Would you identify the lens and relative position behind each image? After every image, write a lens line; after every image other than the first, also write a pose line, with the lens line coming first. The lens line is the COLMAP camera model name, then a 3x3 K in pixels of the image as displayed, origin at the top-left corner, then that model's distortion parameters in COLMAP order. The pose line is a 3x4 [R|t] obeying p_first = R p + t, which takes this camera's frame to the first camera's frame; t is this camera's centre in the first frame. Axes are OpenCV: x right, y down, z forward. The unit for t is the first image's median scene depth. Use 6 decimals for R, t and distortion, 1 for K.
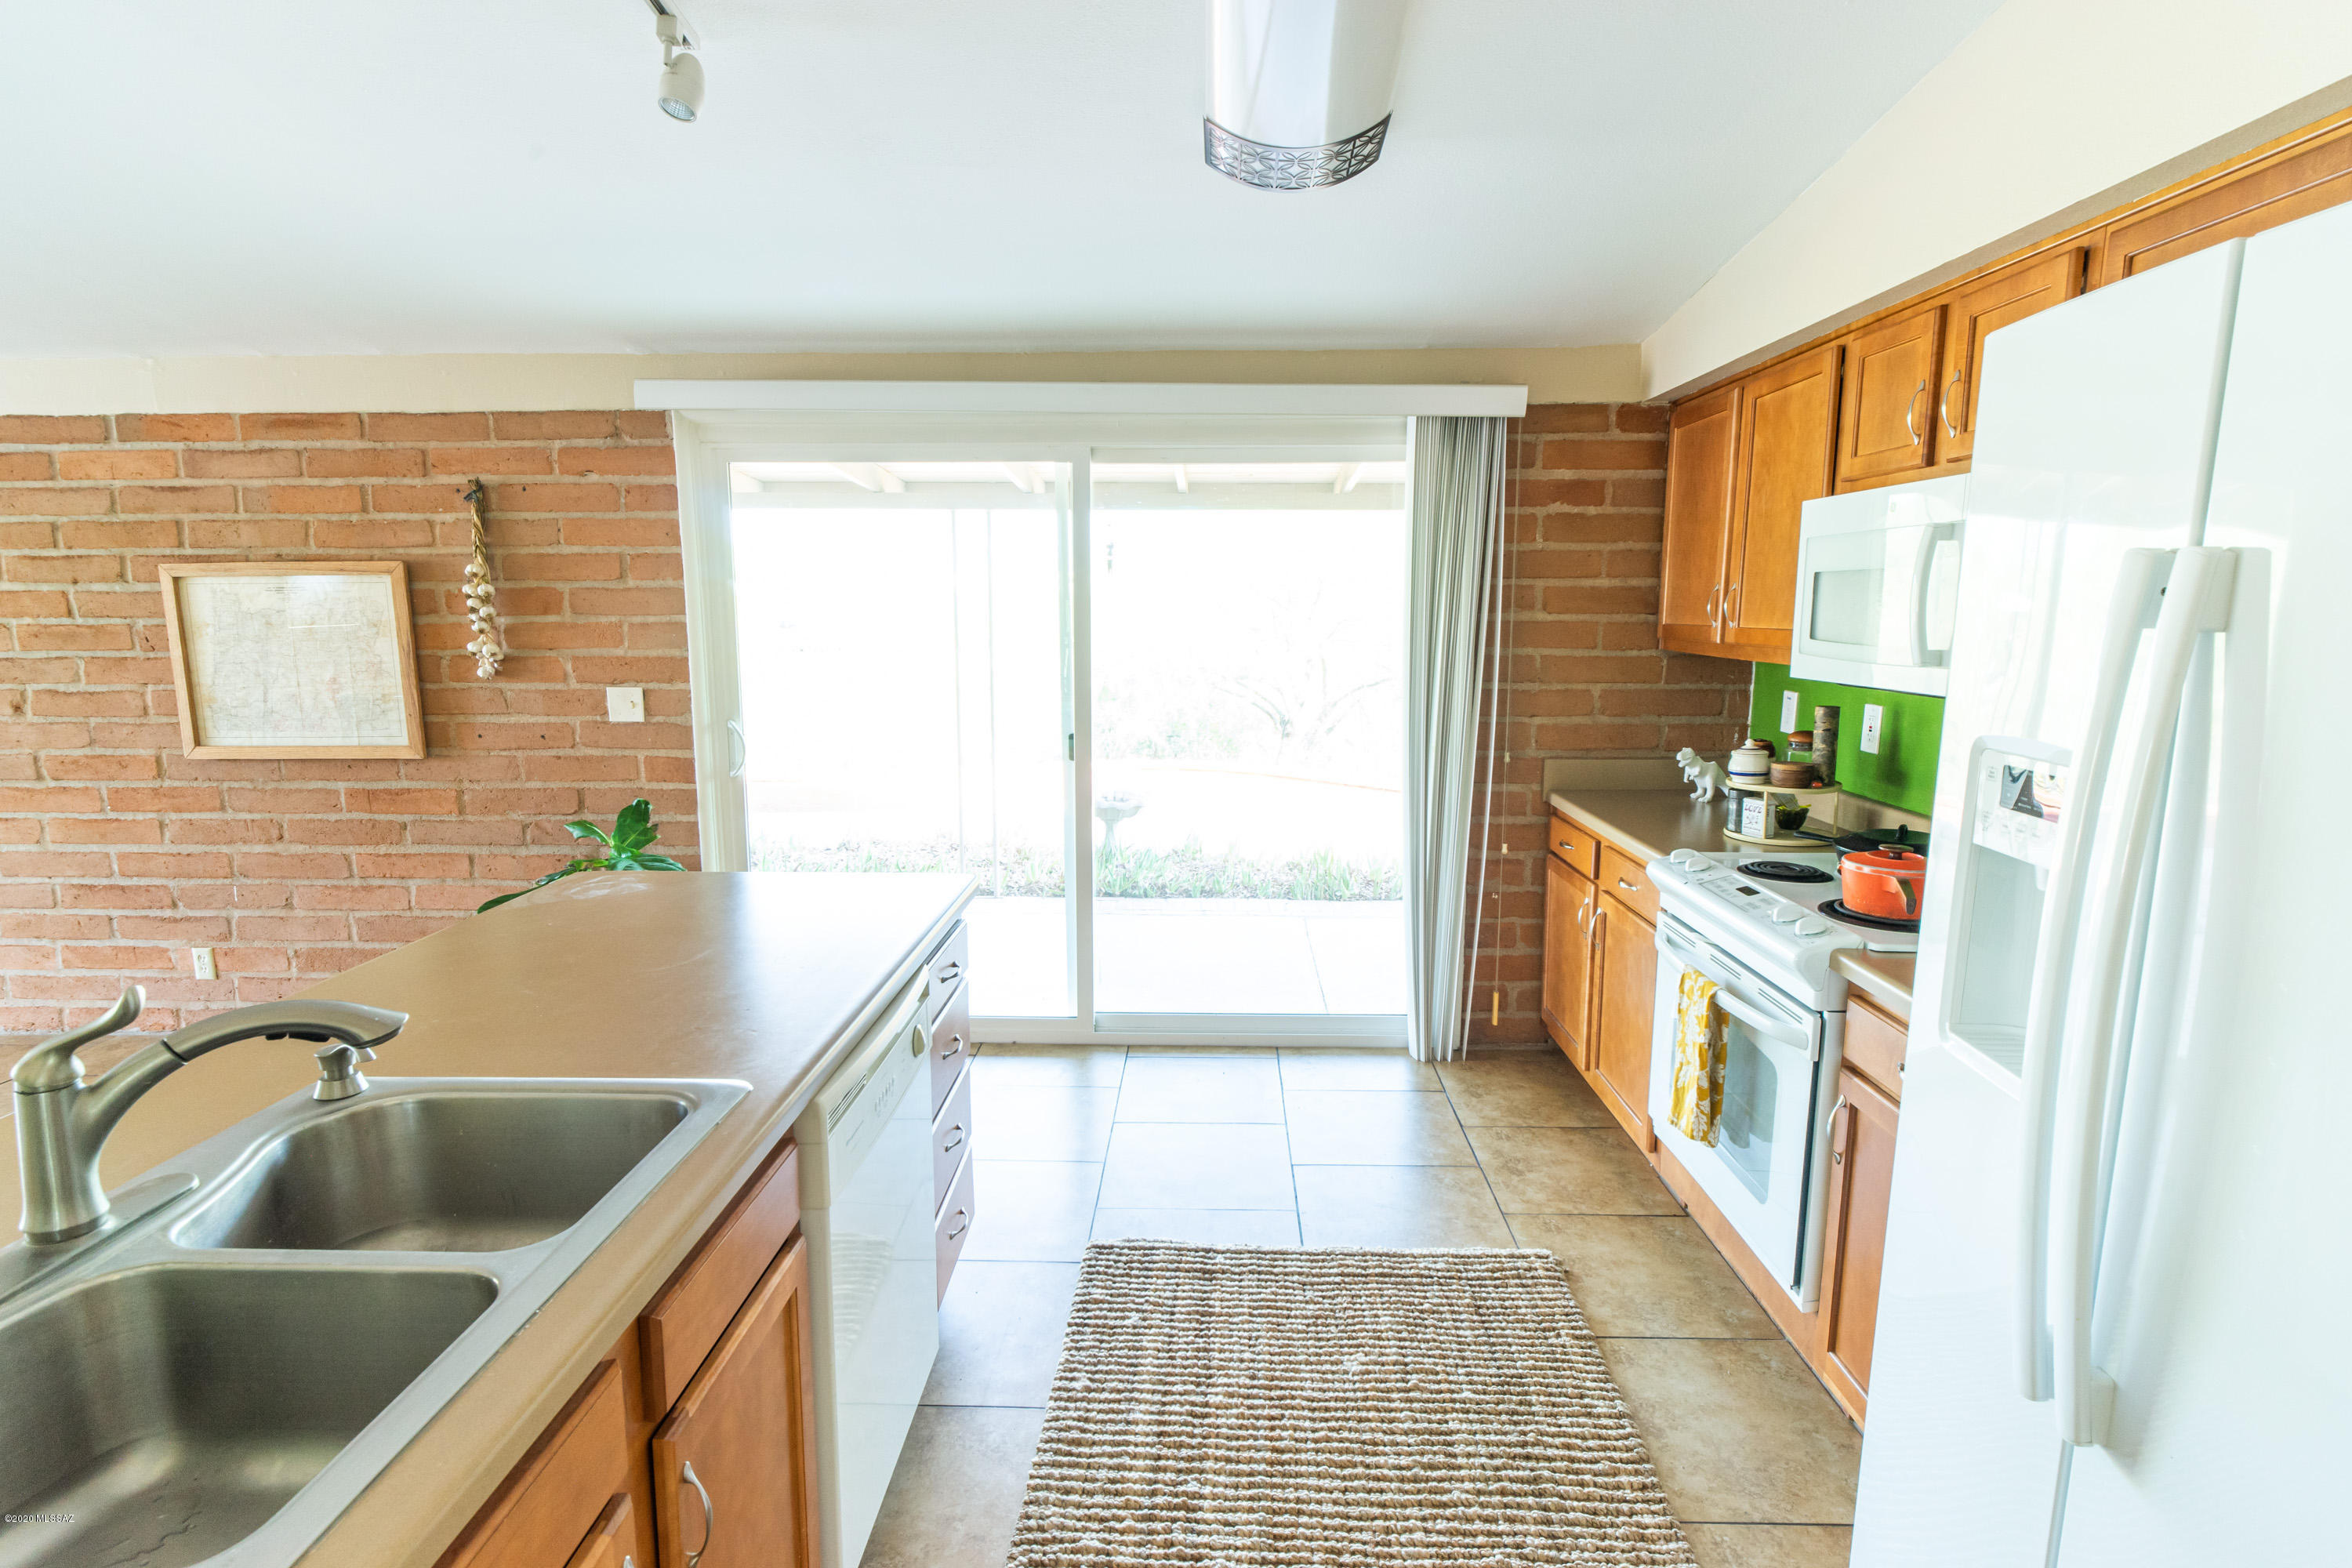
lens RADIAL K [[1197.7, 0, 1203.0], [0, 1197.7, 804.0], [0, 0, 1]] dist [0.005480, 0.002674]
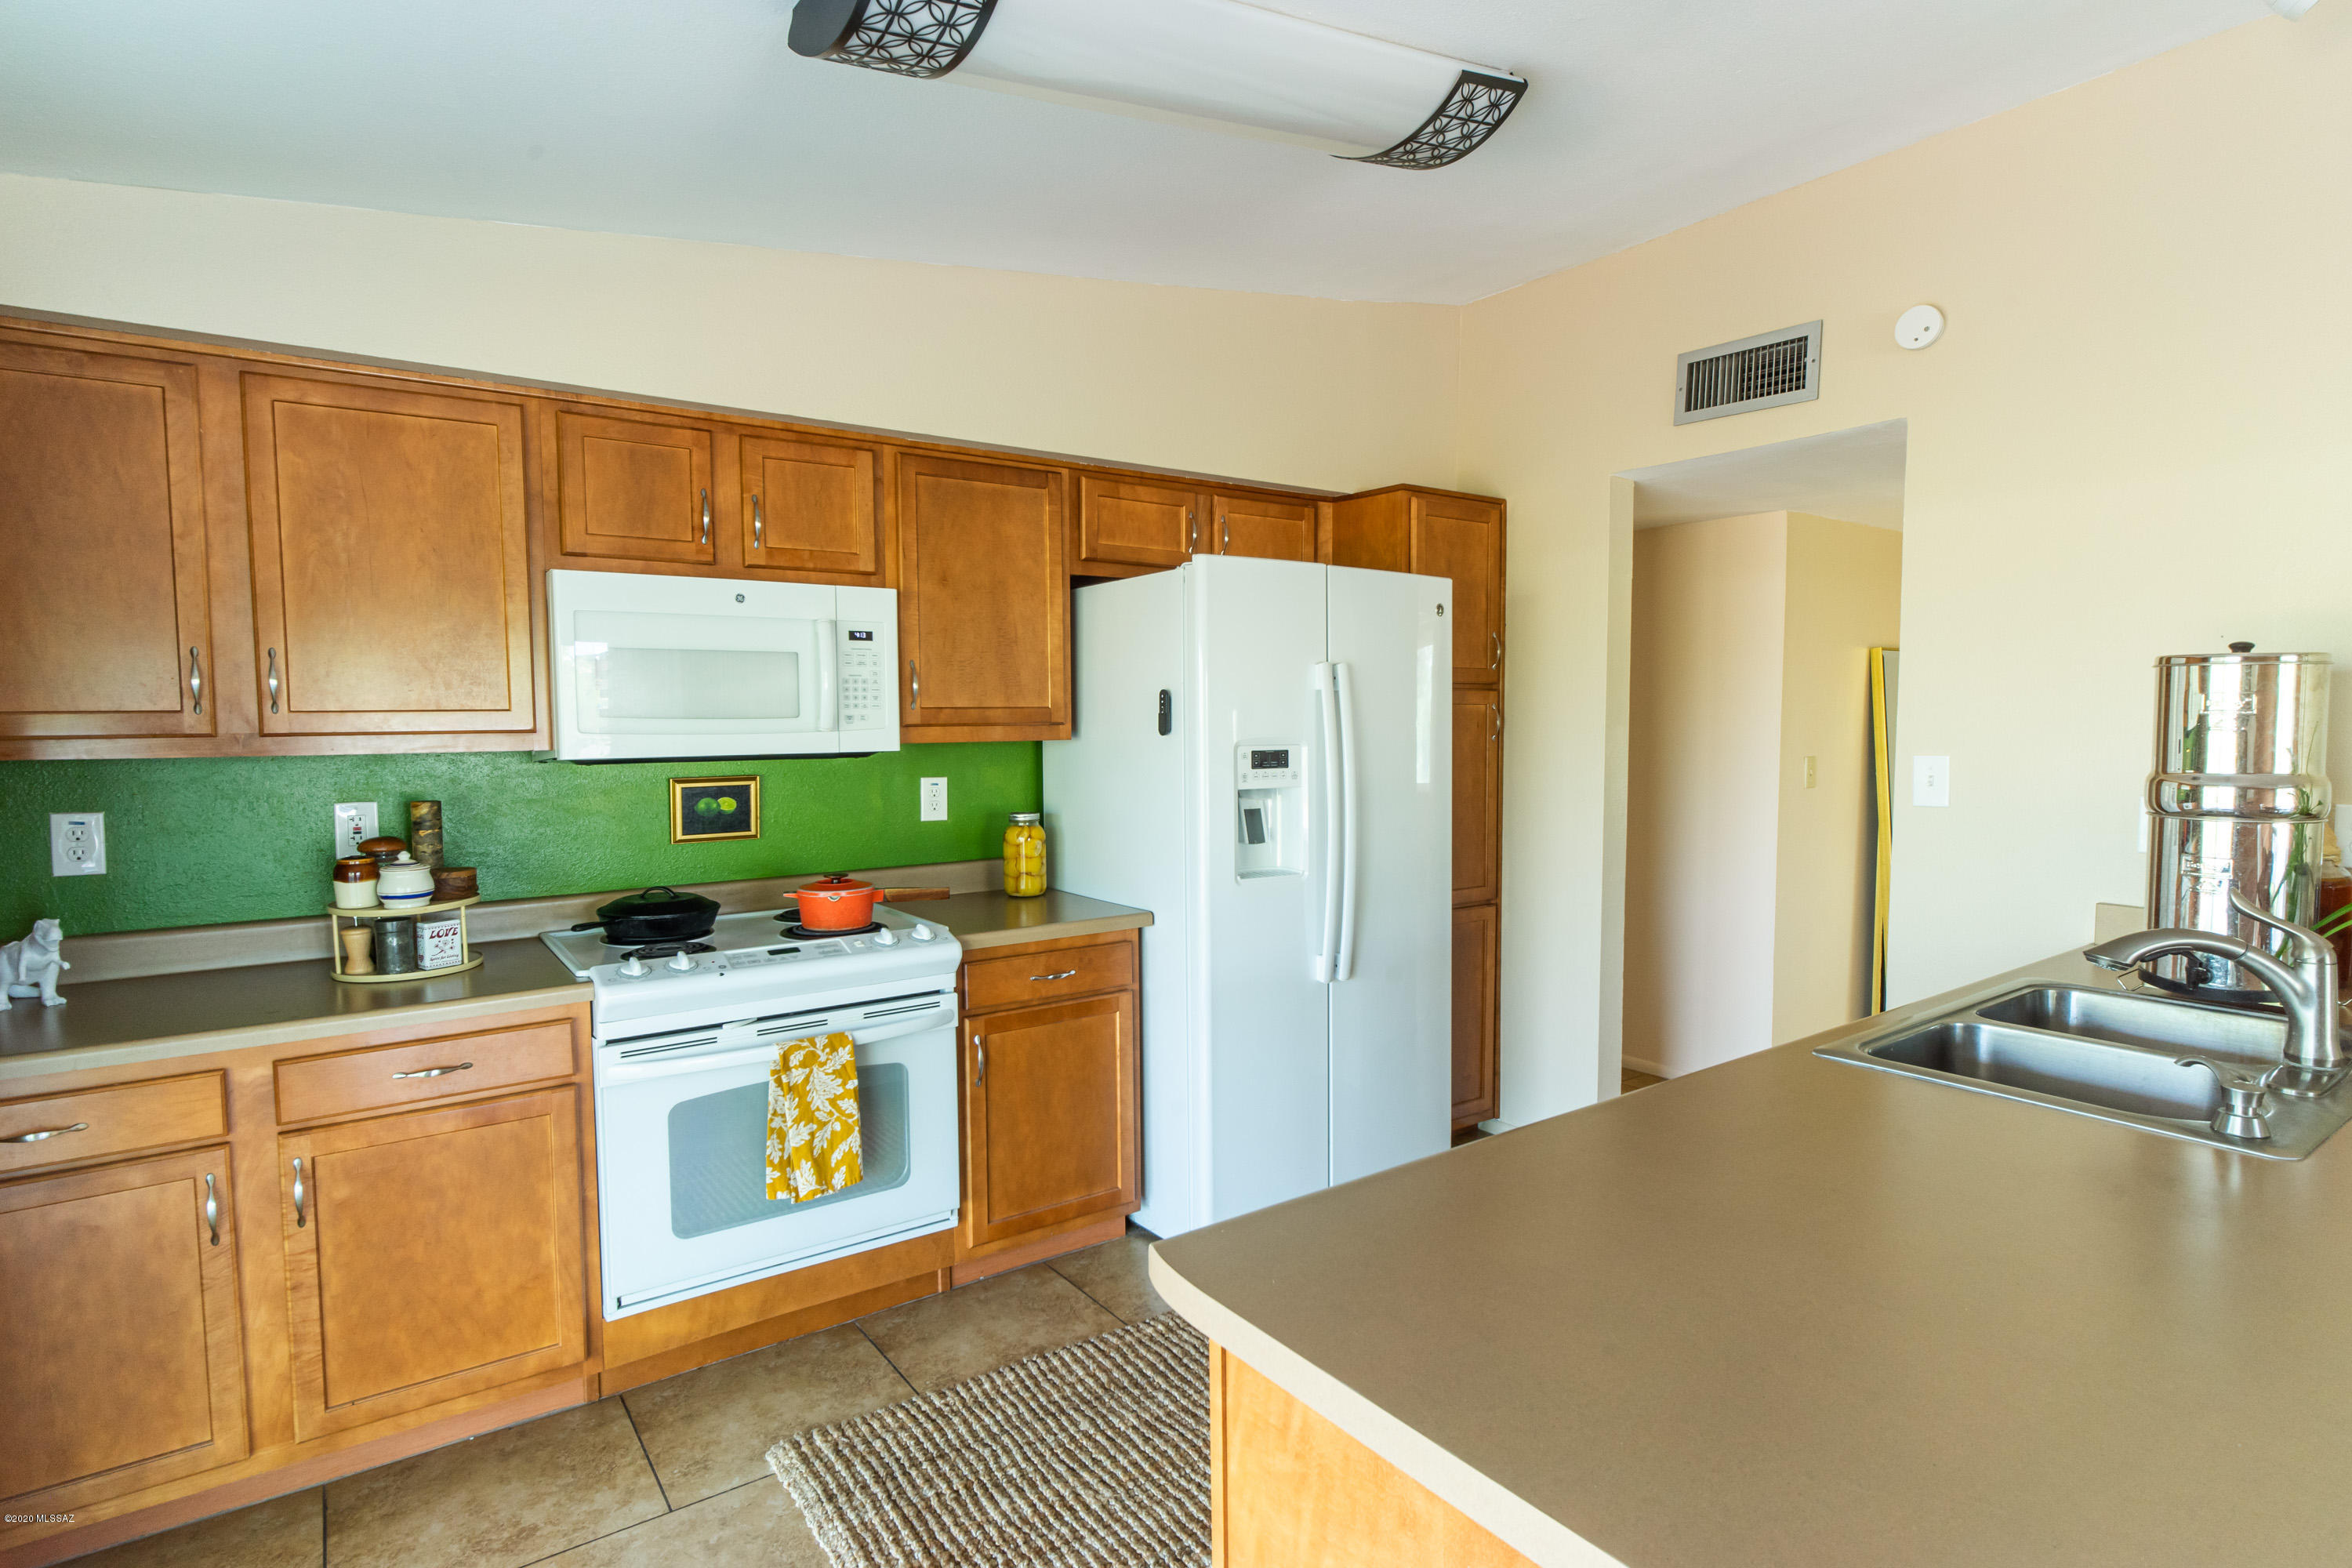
lens RADIAL K [[1197.7, 0, 1203.0], [0, 1197.7, 804.0], [0, 0, 1]] dist [0.005480, 0.002674]
pose [[-0.605234, -0.051530, 0.794378, -0.569364], [0.137748, 0.976070, 0.168265, -0.170964], [-0.784039, 0.211264, -0.583652, 1.250891]]
